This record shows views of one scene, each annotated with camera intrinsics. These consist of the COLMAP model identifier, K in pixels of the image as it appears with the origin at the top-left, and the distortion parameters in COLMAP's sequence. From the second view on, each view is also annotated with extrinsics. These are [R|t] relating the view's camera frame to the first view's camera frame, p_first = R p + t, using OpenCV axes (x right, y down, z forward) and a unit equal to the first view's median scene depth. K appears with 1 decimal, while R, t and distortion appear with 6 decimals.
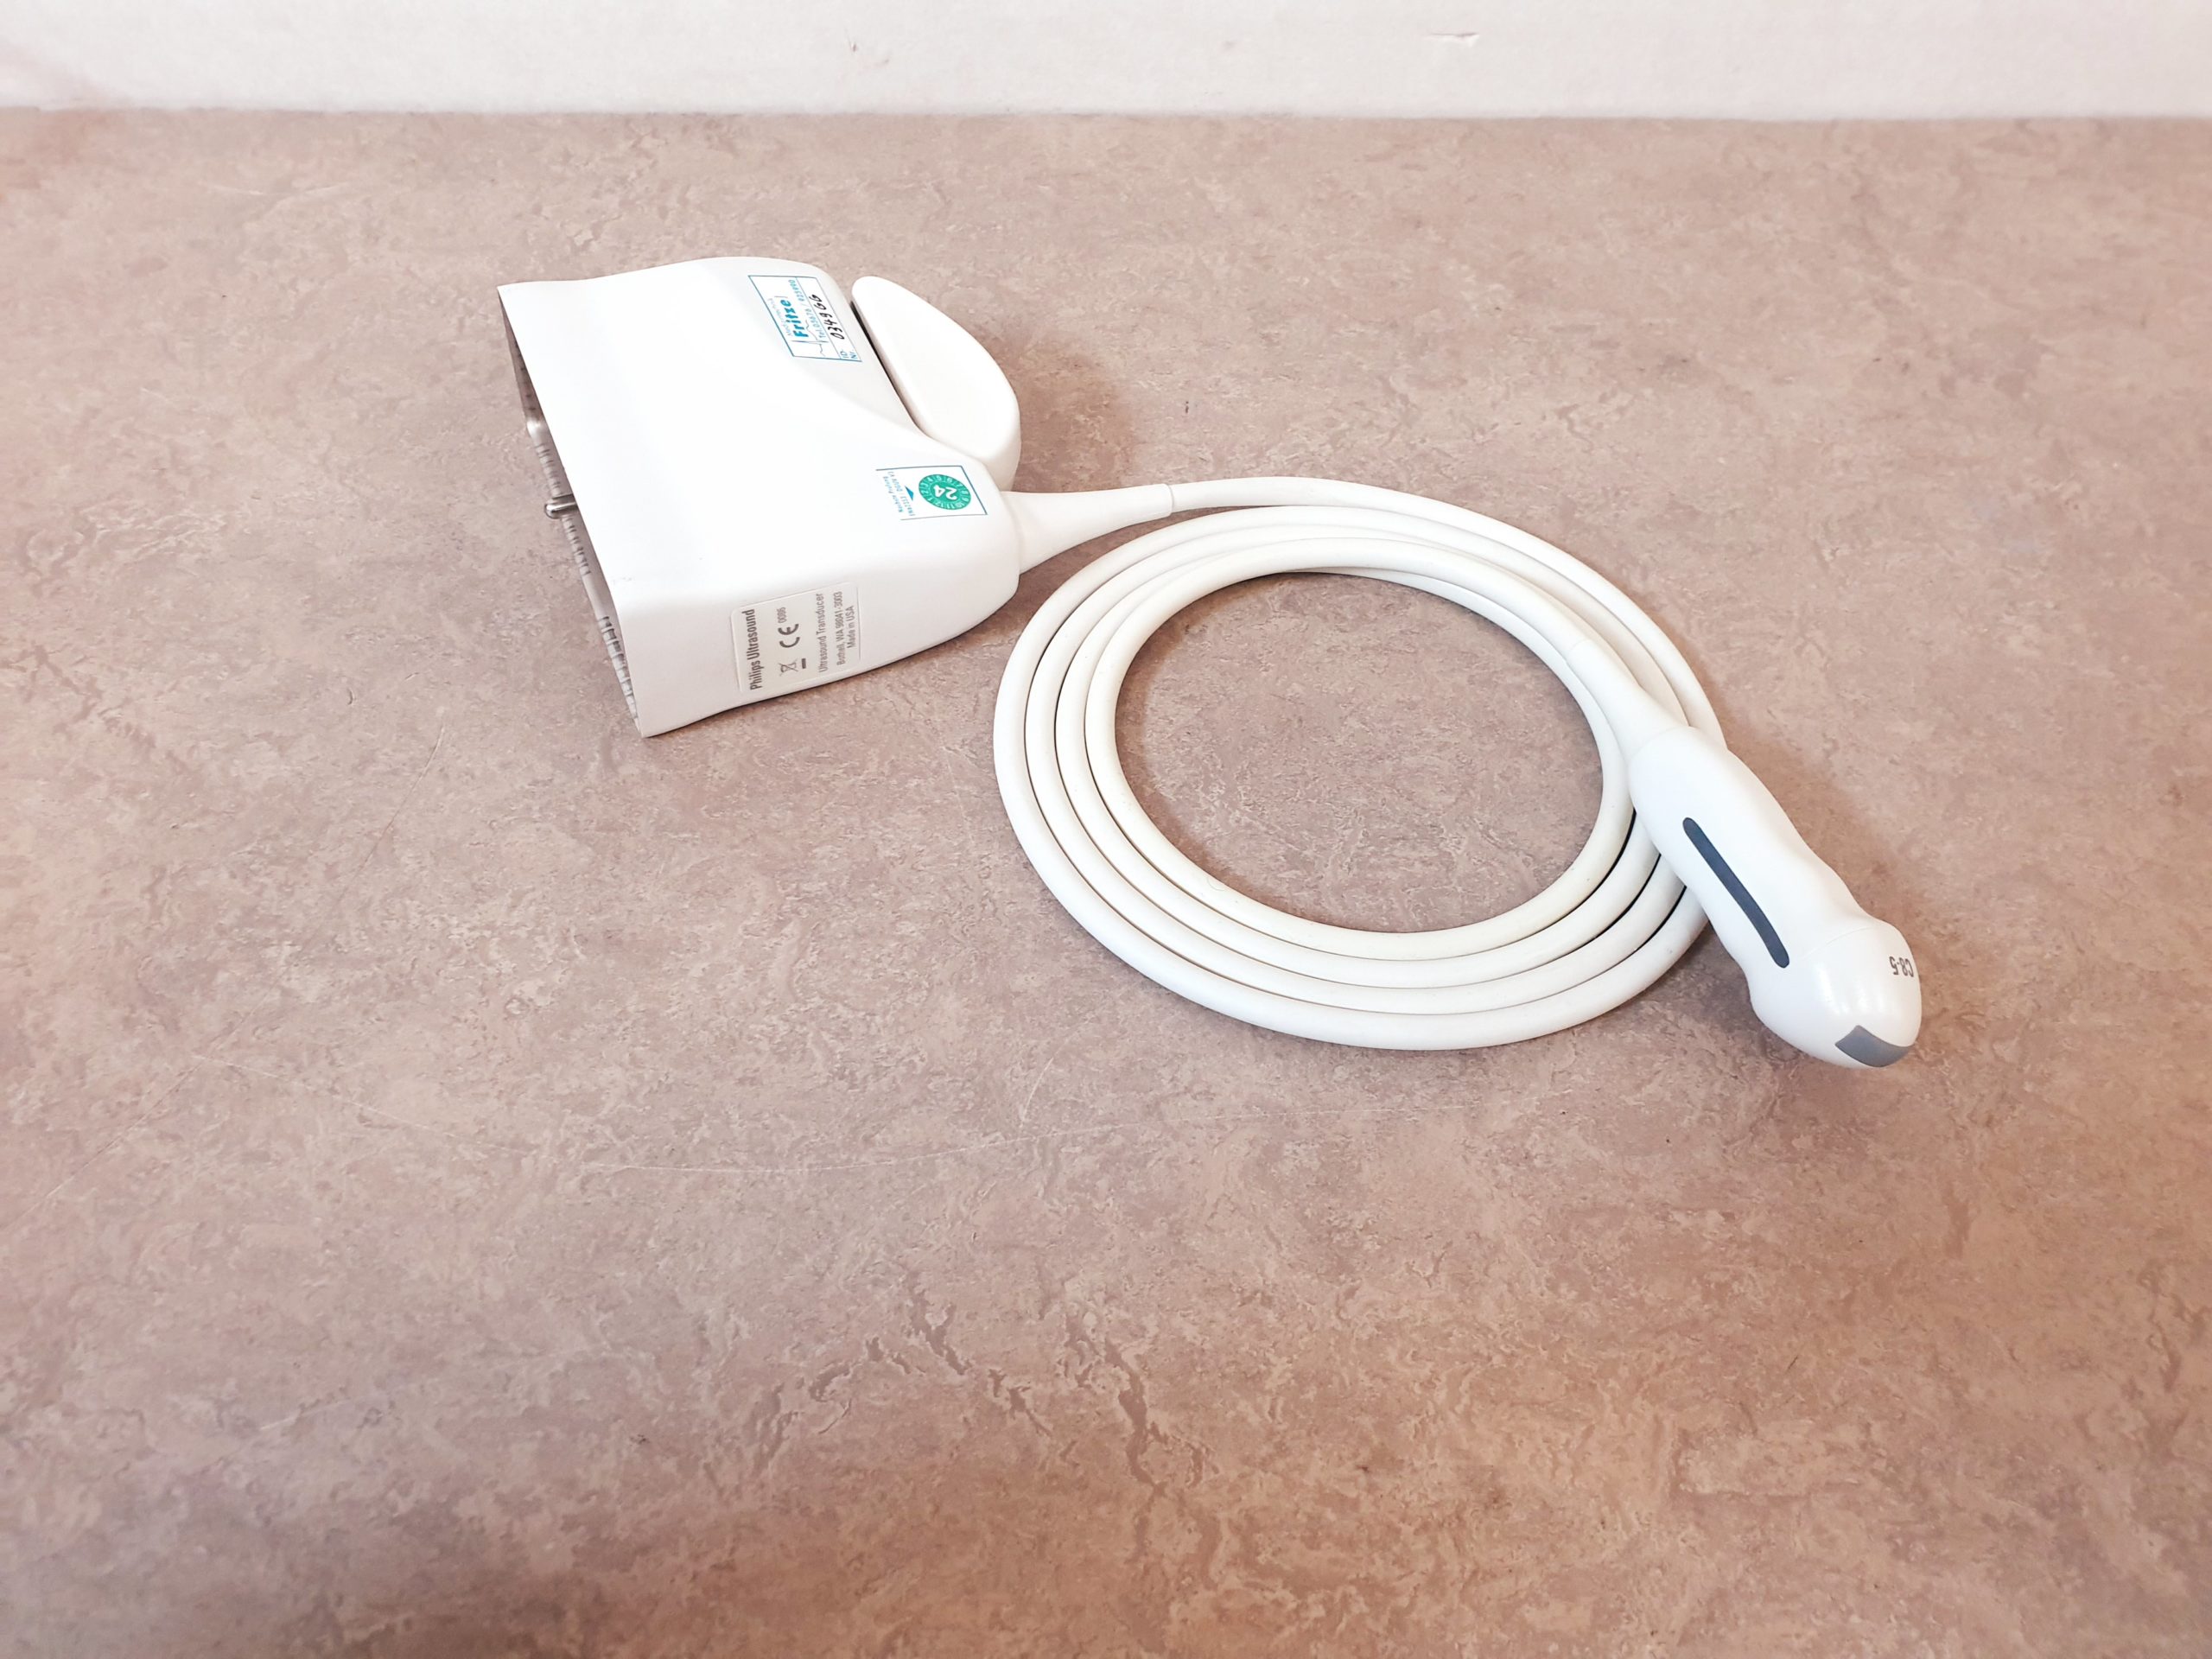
lens RADIAL K [[1847.7, 0, 1106.0], [0, 1847.7, 829.5], [0, 0, 1]] dist [0.141097, -0.001551]
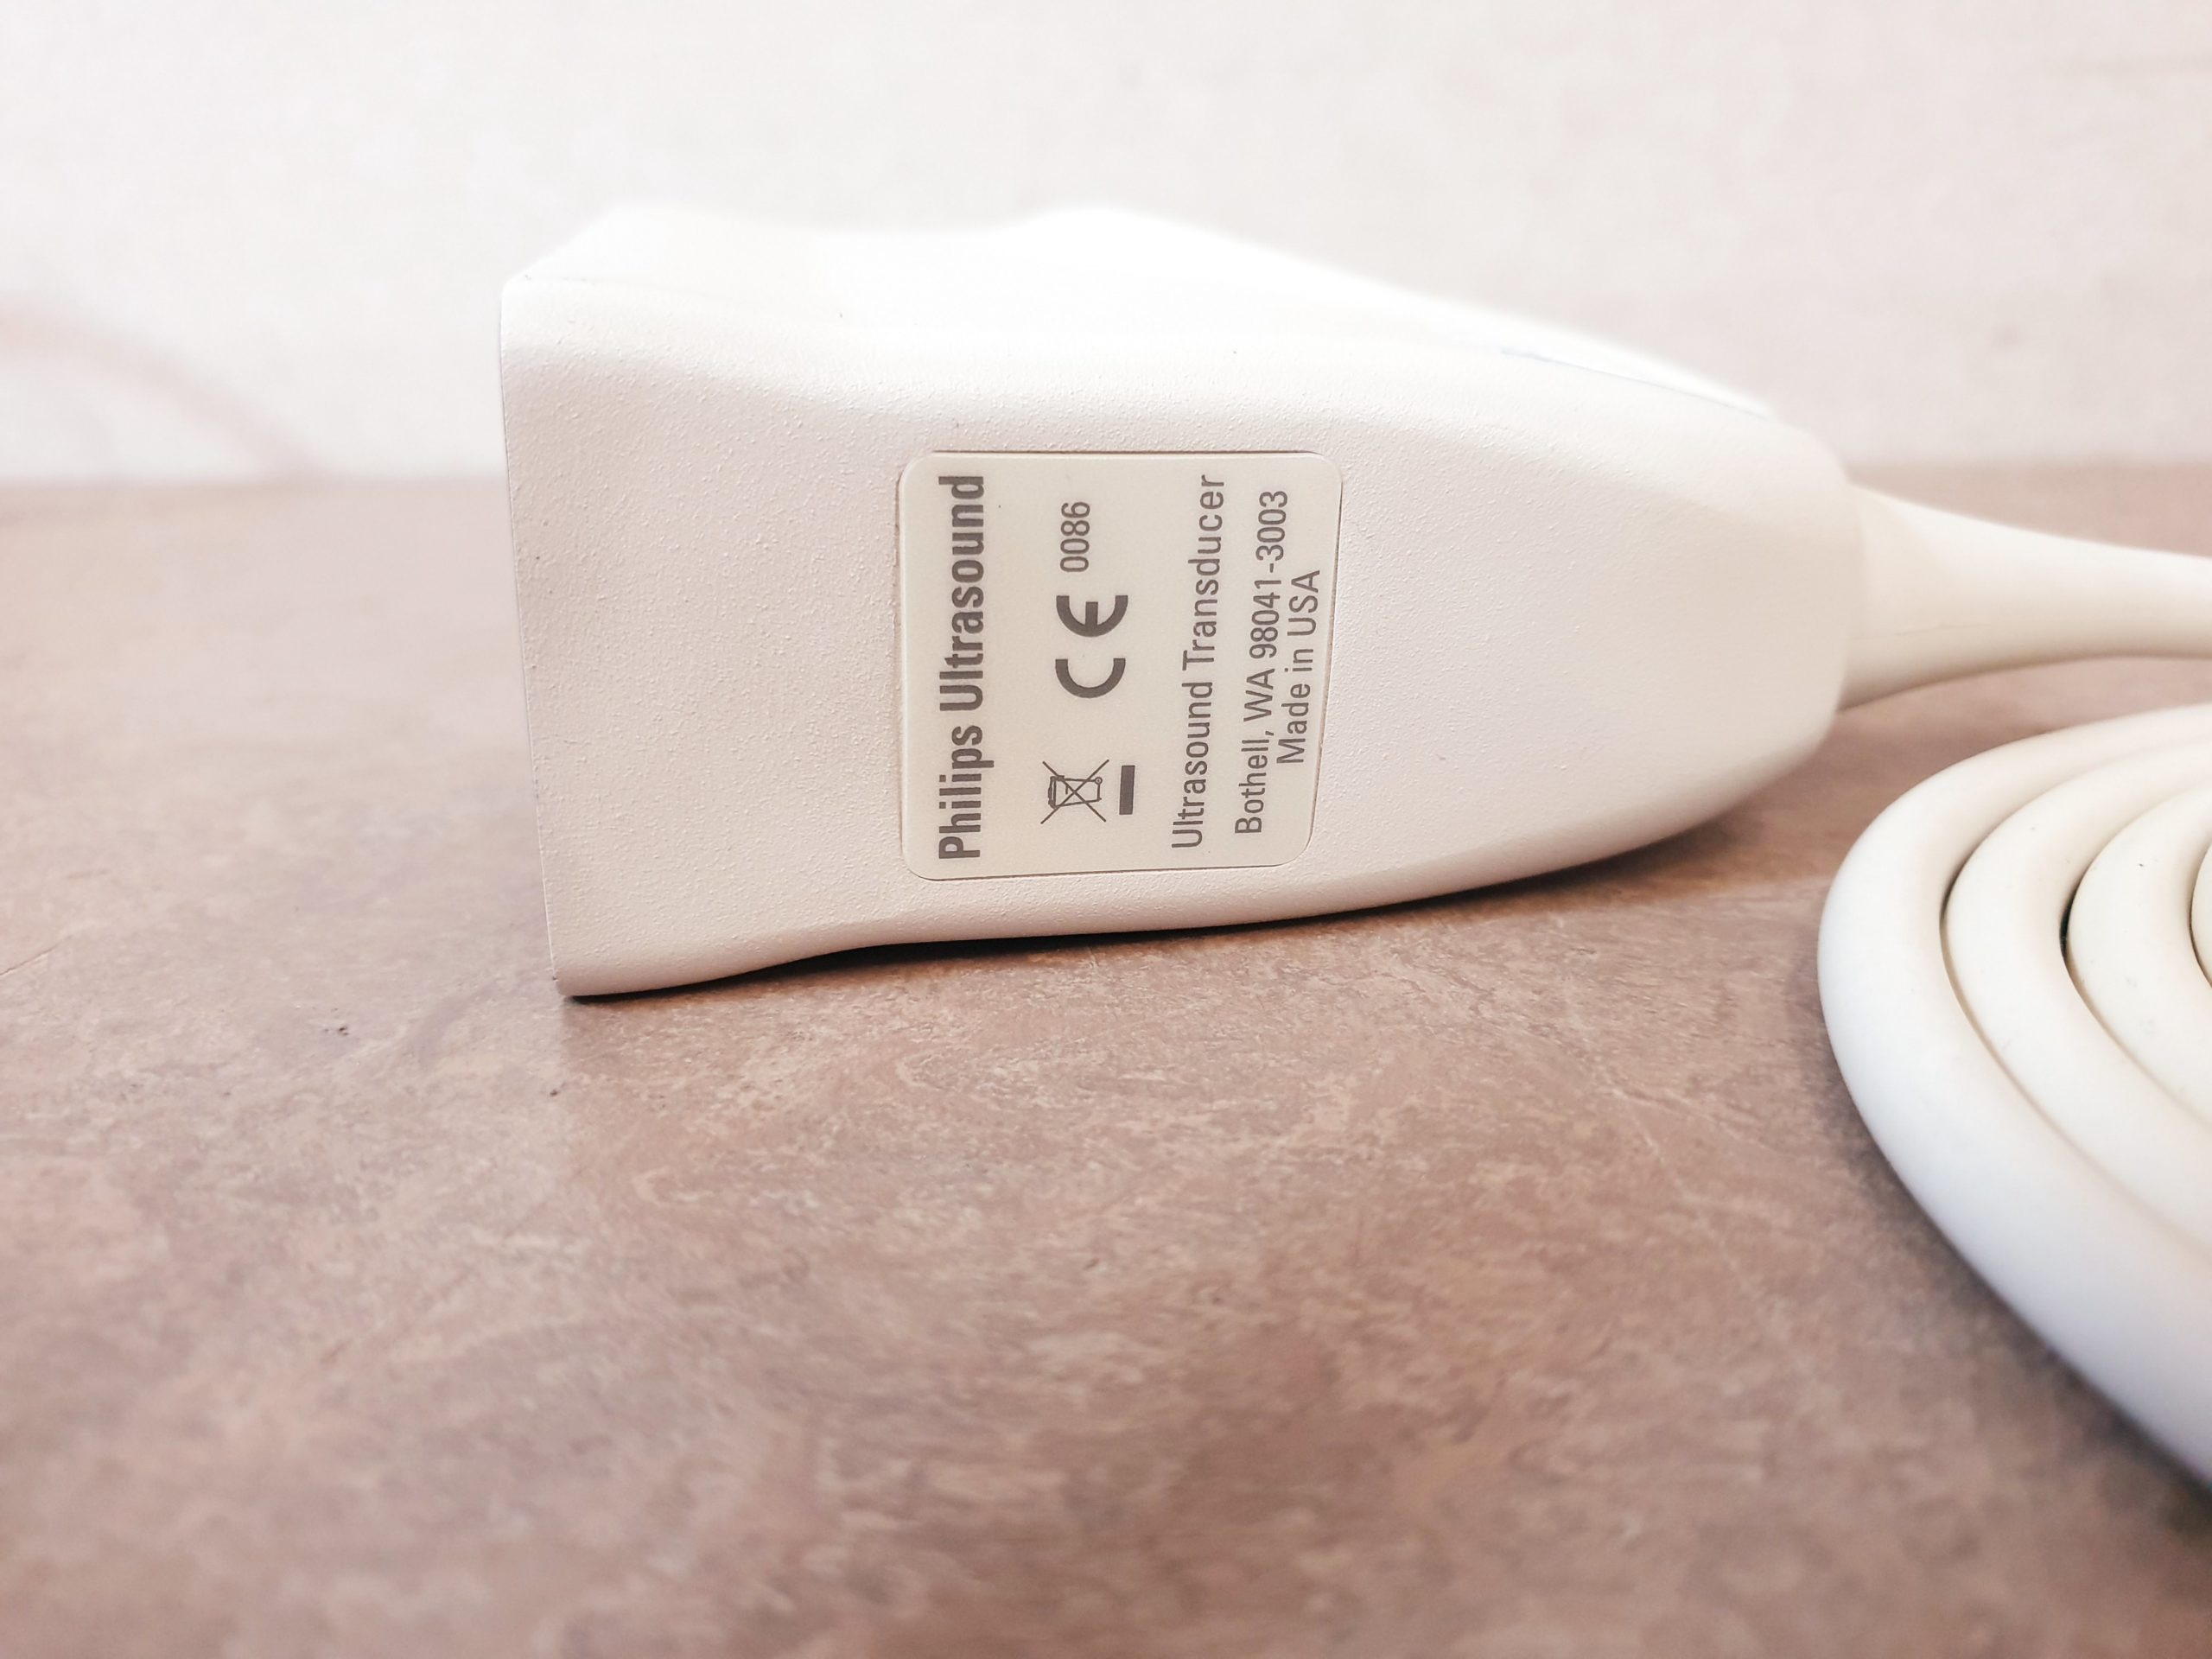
lens RADIAL K [[1984.4, 0, 1090.5], [0, 1984.4, 593.4], [0, 0, 1]] dist [-0.015422, -0.008677]
pose [[0.971894, 0.022886, -0.234302, -0.096273], [-0.156646, 0.805822, -0.571063, 0.067336], [0.175737, 0.591715, 0.786759, 0.739444]]
